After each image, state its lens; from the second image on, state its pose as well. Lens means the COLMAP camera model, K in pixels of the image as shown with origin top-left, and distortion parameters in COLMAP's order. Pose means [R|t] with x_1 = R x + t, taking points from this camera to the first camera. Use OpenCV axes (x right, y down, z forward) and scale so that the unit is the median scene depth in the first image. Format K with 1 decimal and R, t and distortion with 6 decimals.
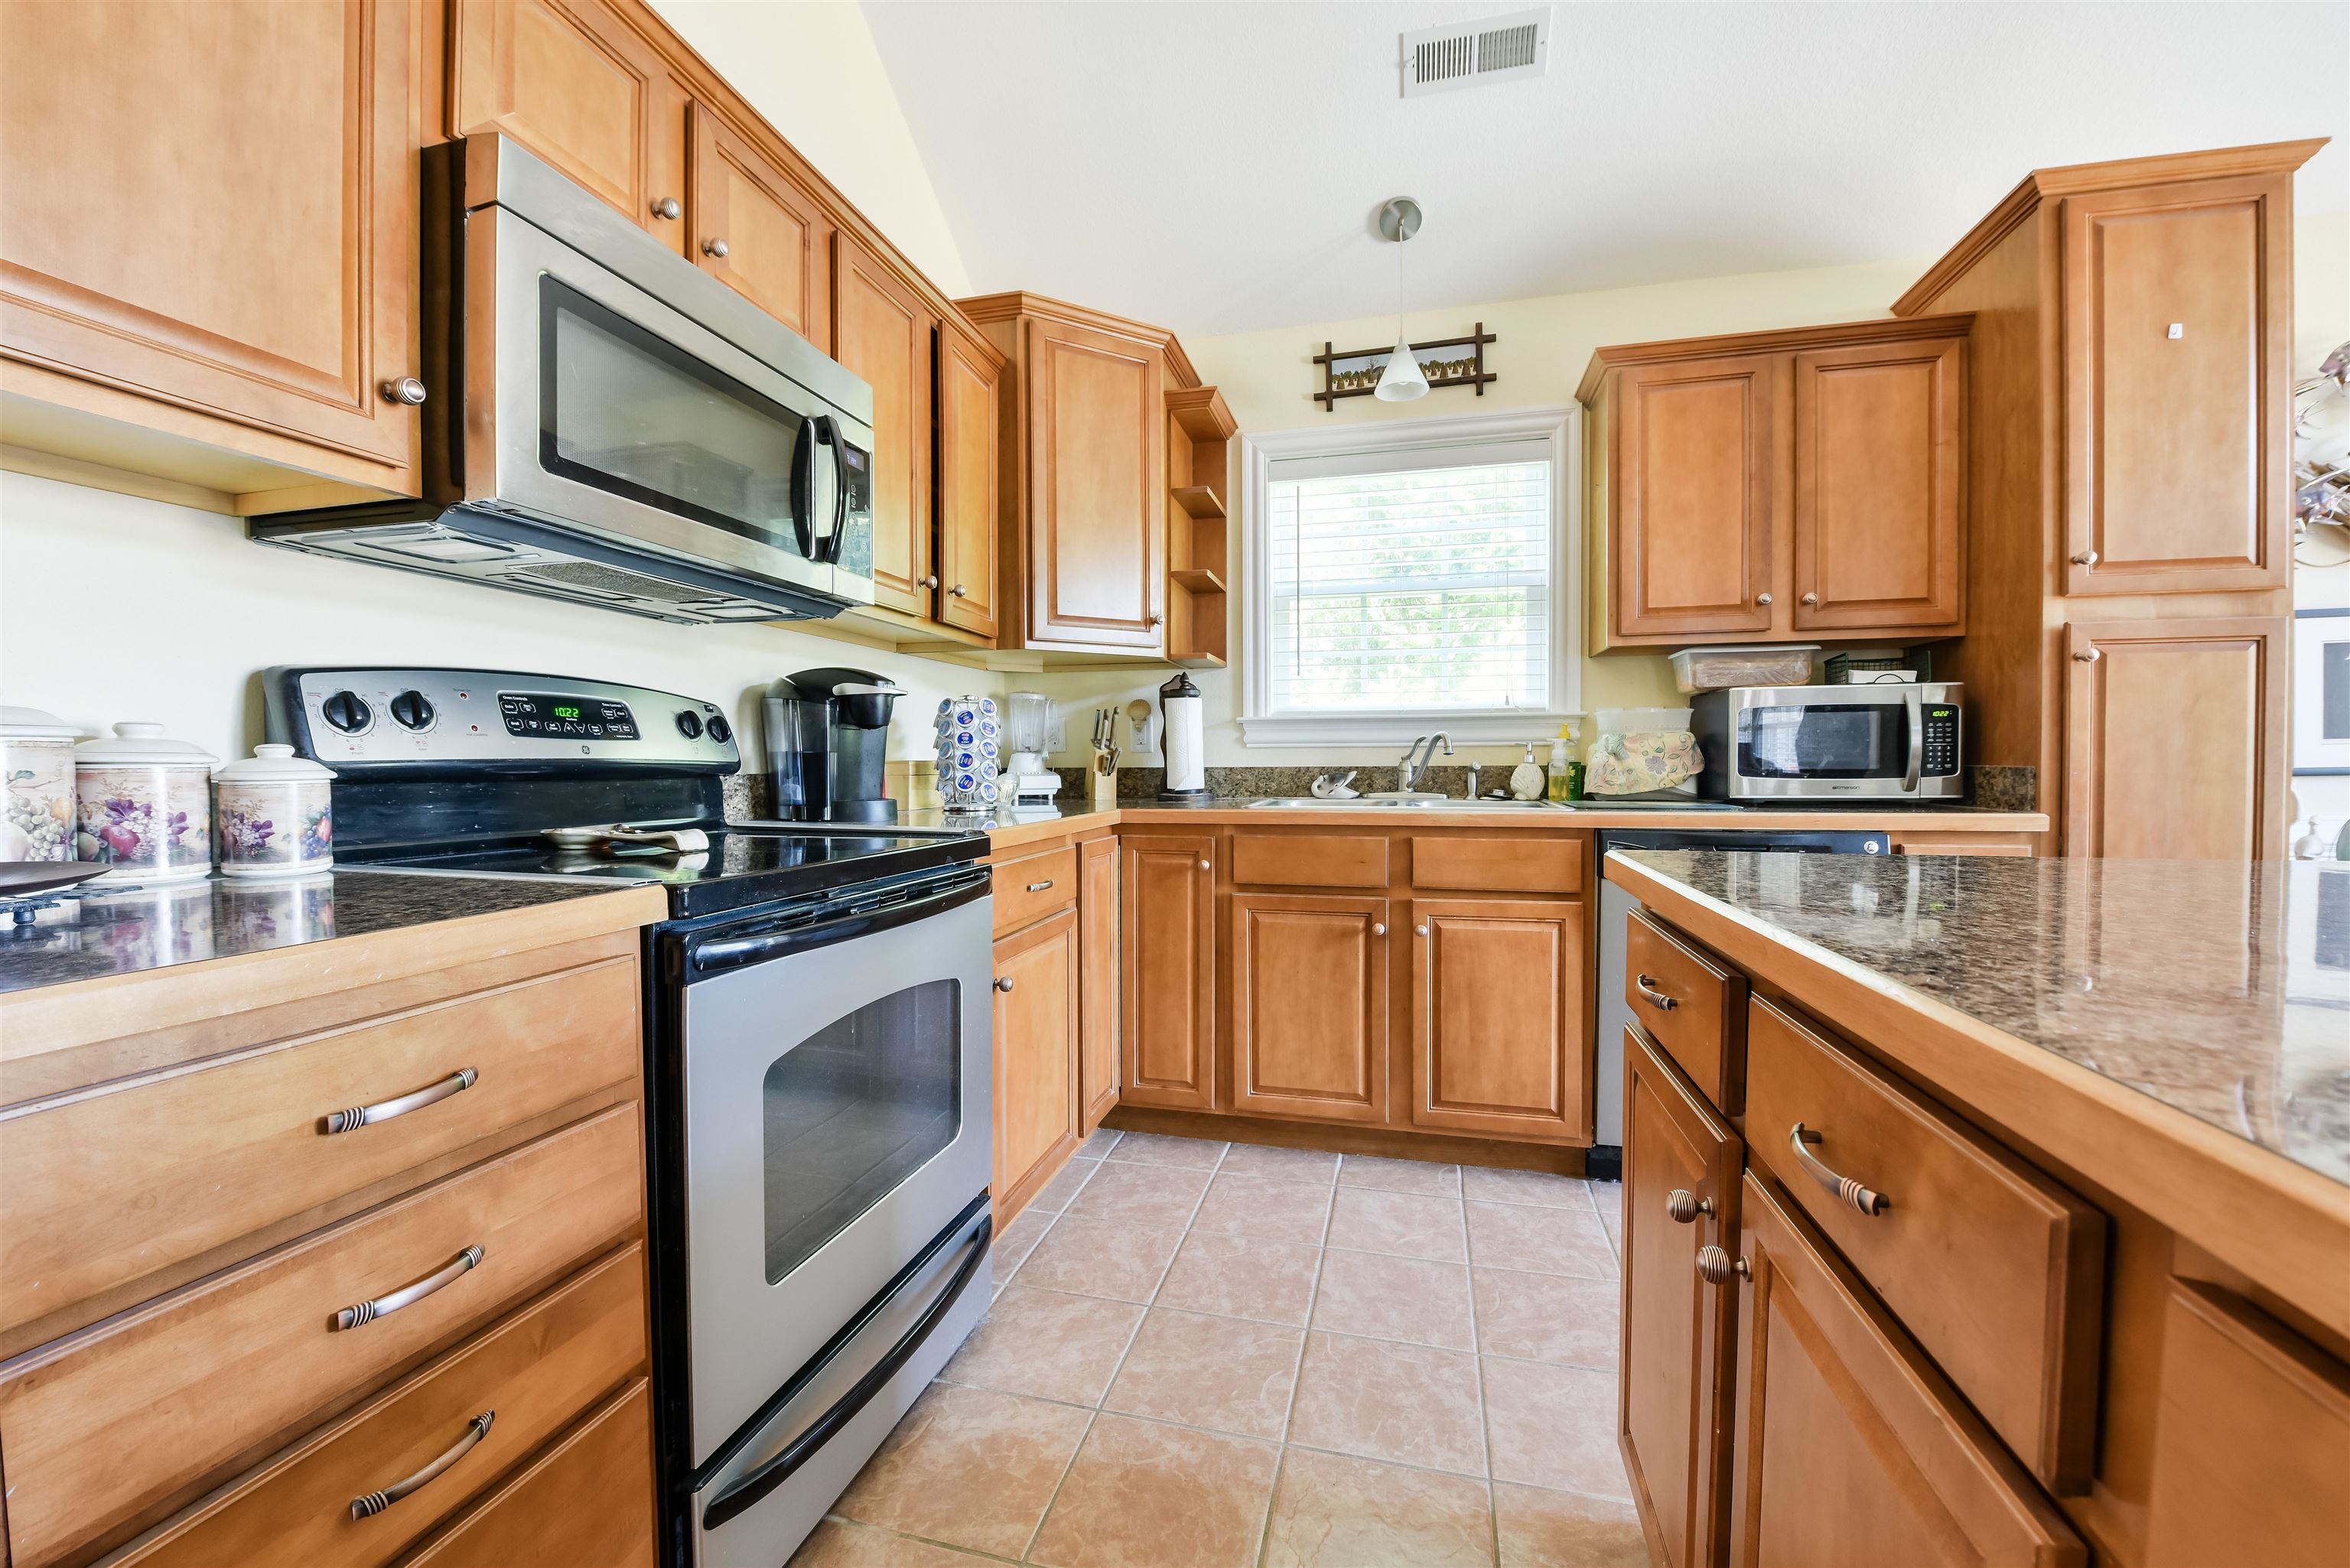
lens RADIAL K [[932.5, 0, 1158.0], [0, 932.5, 783.6], [0, 0, 1]] dist [-0.018312, -0.001873]
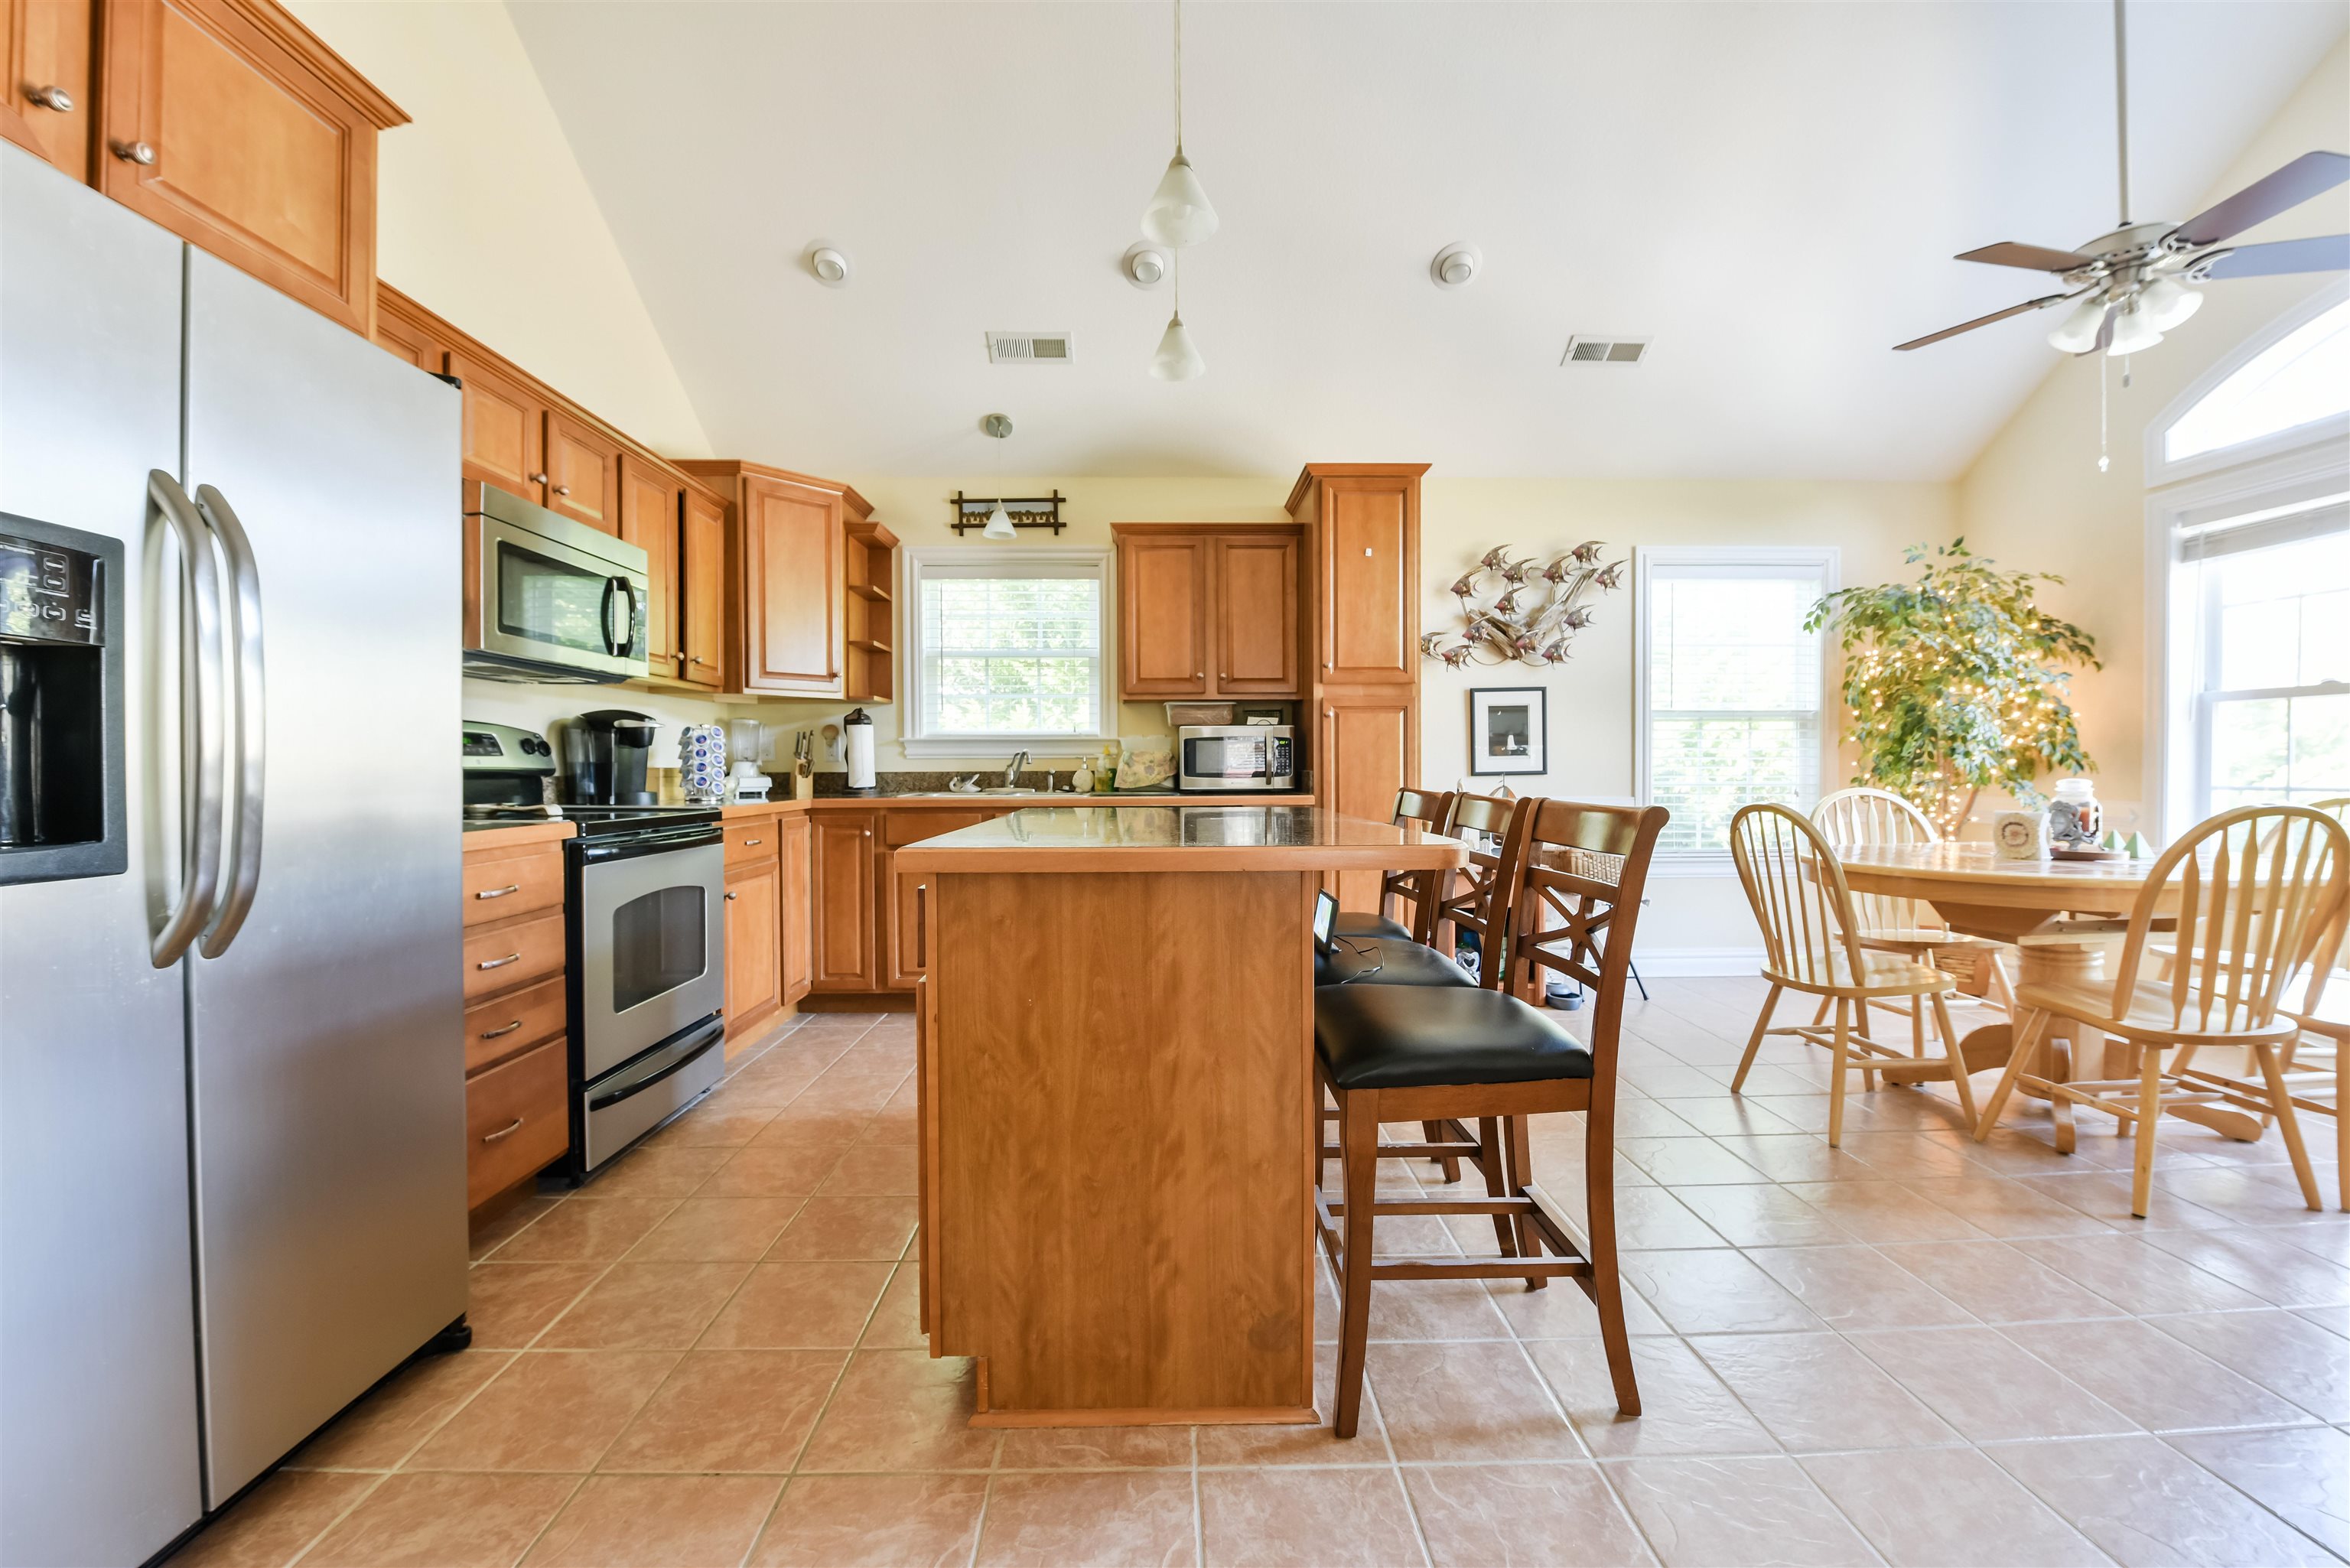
lens RADIAL K [[932.5, 0, 1165.4], [0, 932.5, 786.0], [0, 0, 1]] dist [-0.018312, -0.001873]
pose [[0.960771, -0.004096, 0.277314, 0.104236], [0.005008, 0.999984, -0.002580, 0.013797], [-0.277299, 0.003868, 0.960776, -0.688160]]
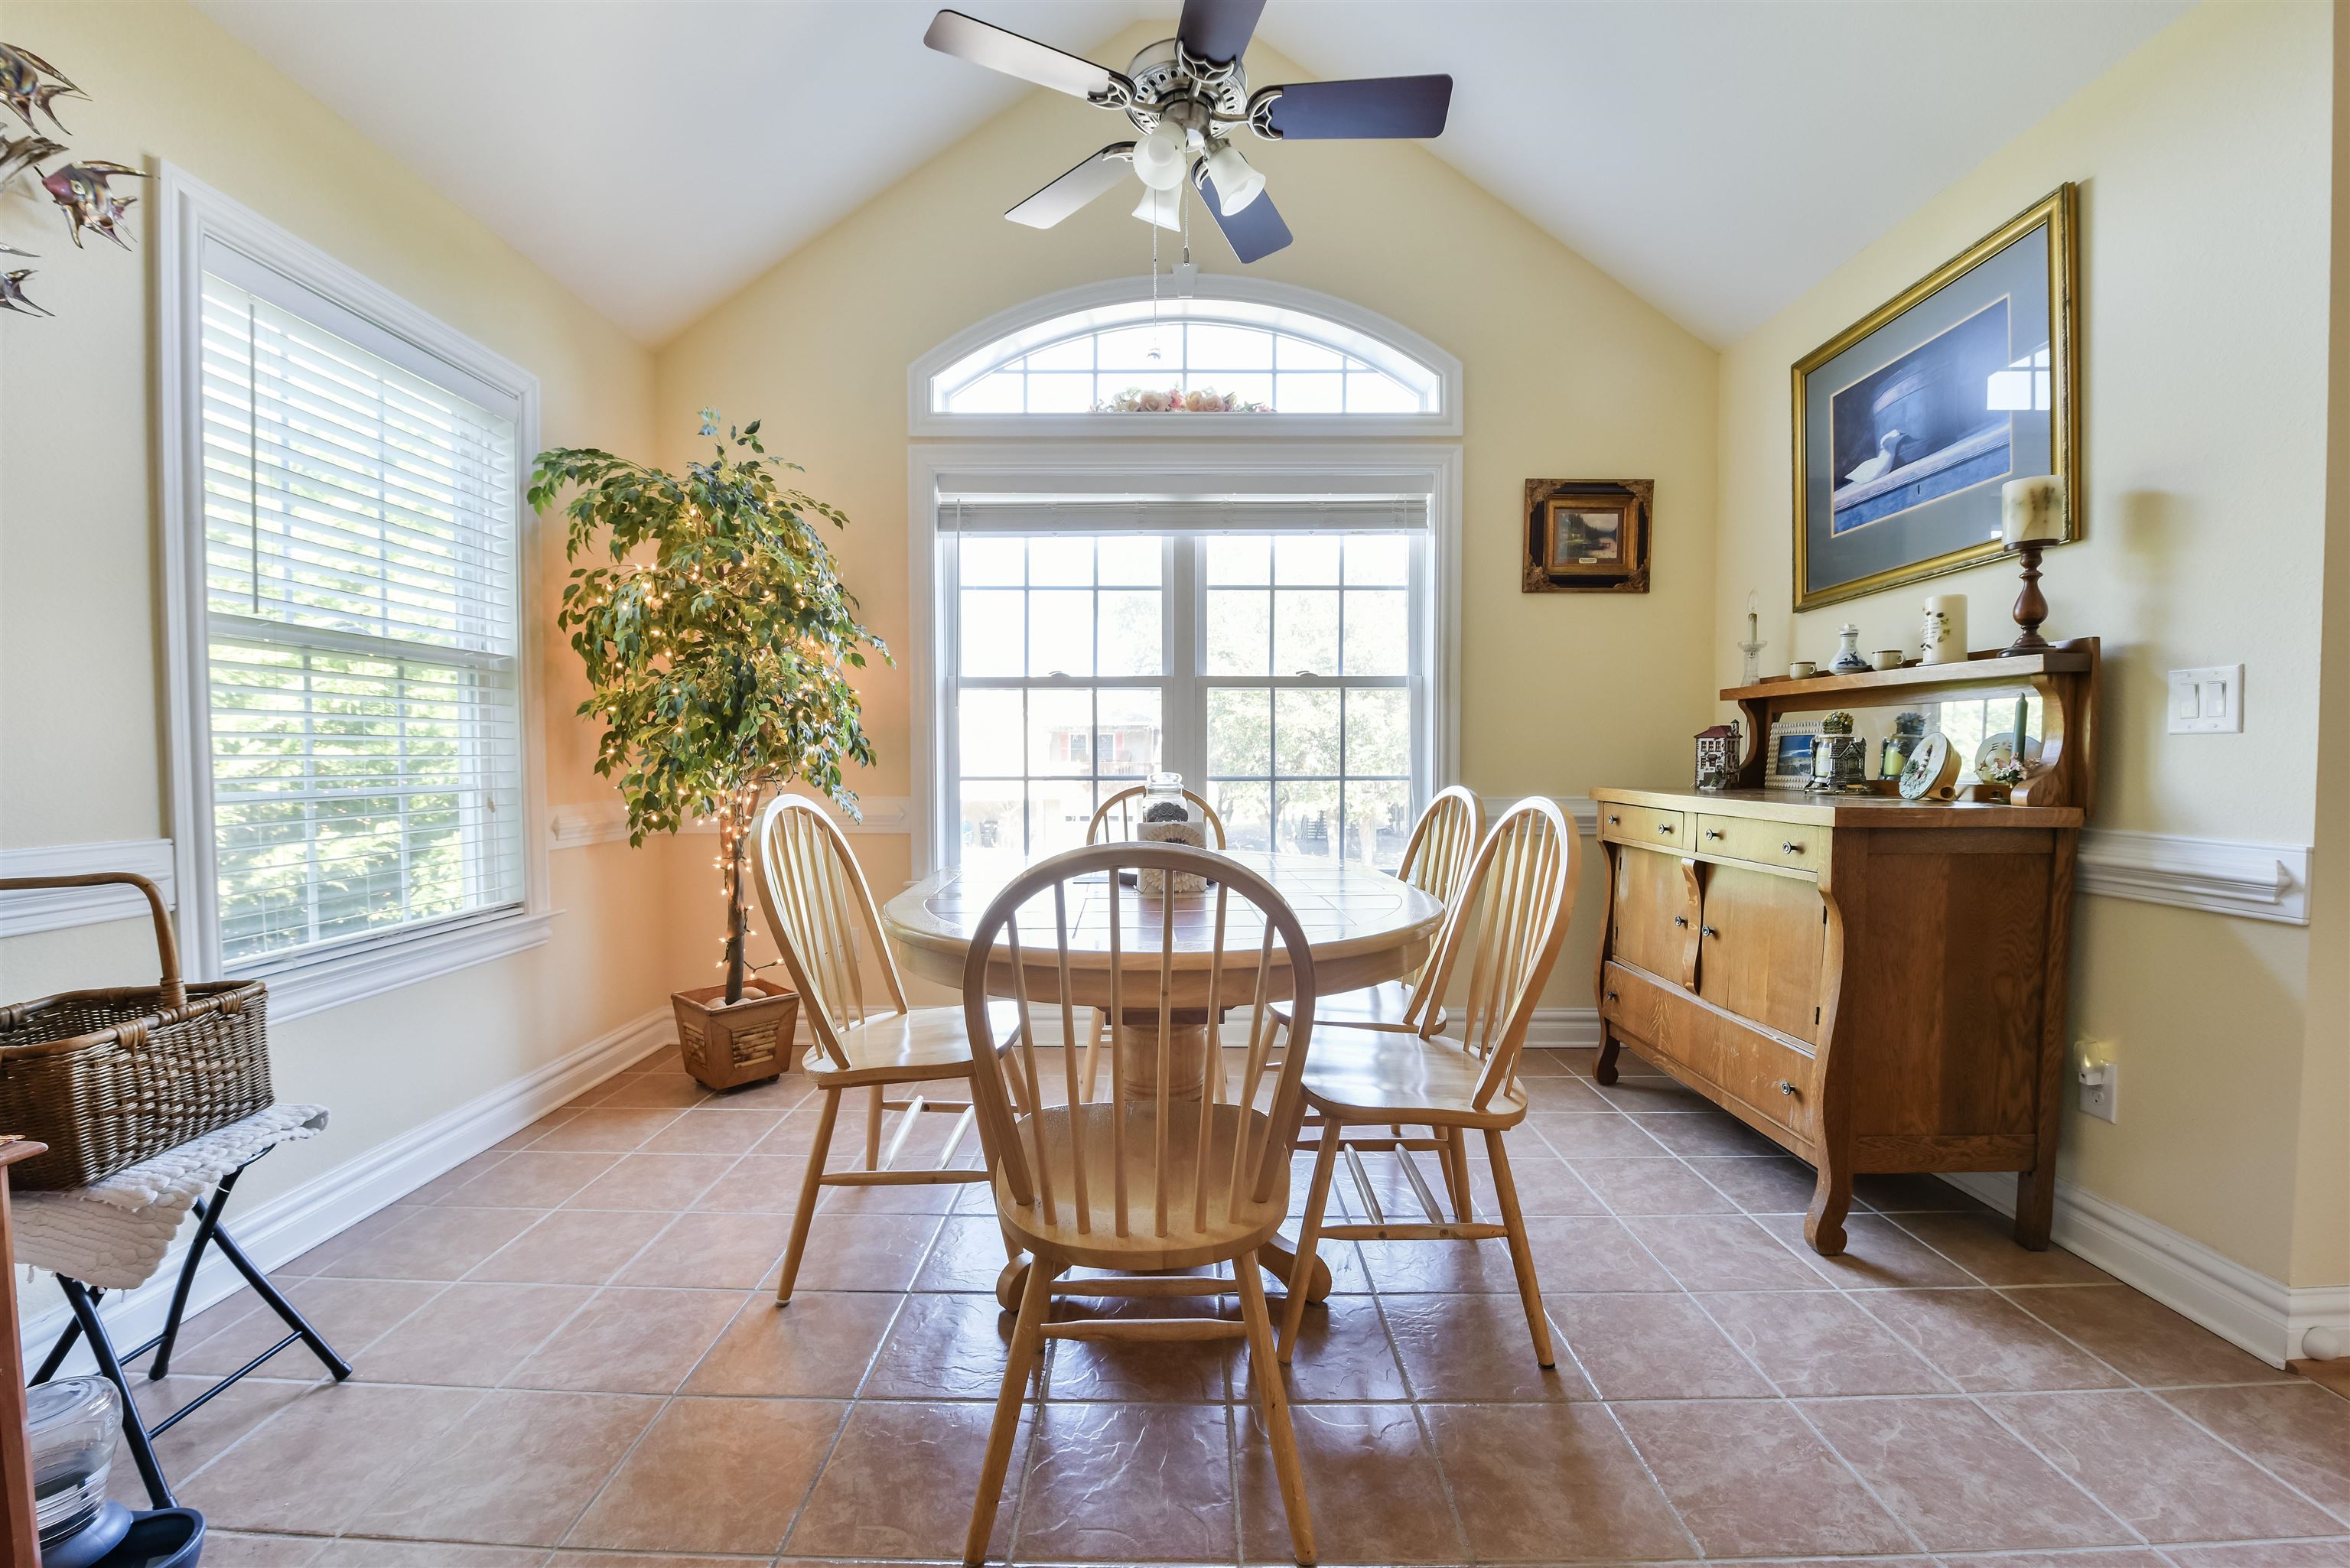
lens RADIAL K [[932.5, 0, 1173.8], [0, 932.5, 786.7], [0, 0, 1]] dist [-0.018312, -0.001873]
pose [[-0.258063, -0.026023, 0.965778, 0.707975], [0.023738, 0.999165, 0.033265, -0.006982], [-0.965837, 0.031510, -0.257229, 0.339390]]
